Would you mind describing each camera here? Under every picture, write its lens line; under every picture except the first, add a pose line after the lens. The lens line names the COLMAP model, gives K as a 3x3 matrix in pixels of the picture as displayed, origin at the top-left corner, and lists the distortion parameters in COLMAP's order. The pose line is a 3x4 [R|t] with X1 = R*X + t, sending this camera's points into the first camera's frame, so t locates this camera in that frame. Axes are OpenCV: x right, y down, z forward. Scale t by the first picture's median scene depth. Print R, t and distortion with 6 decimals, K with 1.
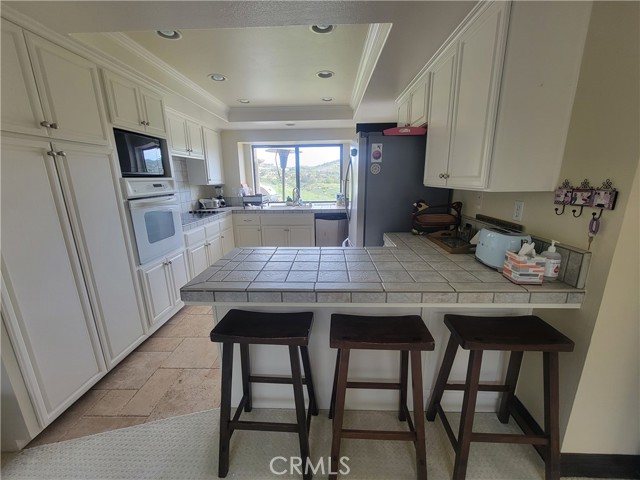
lens RADIAL K [[260.1, 0, 323.9], [0, 260.1, 240.8], [0, 0, 1]] dist [-0.007331, 0.001552]
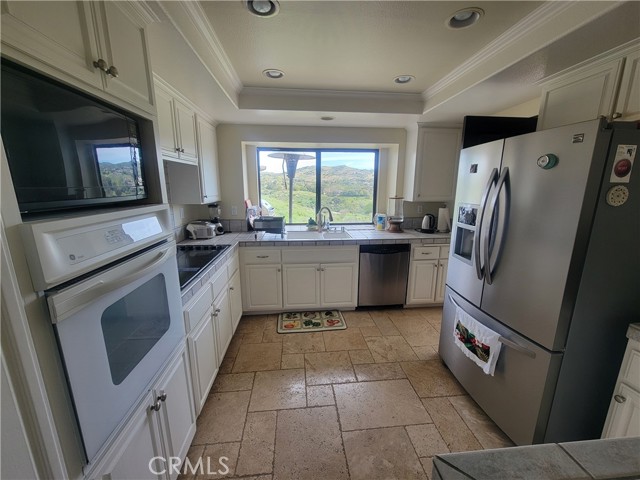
lens RADIAL K [[260.1, 0, 319.1], [0, 260.1, 241.8], [0, 0, 1]] dist [-0.007331, 0.001552]
pose [[0.993826, -0.009267, 0.110565, -0.220678], [0.011690, 0.999705, -0.021289, -0.100159], [-0.110335, 0.022450, 0.993641, 0.311724]]
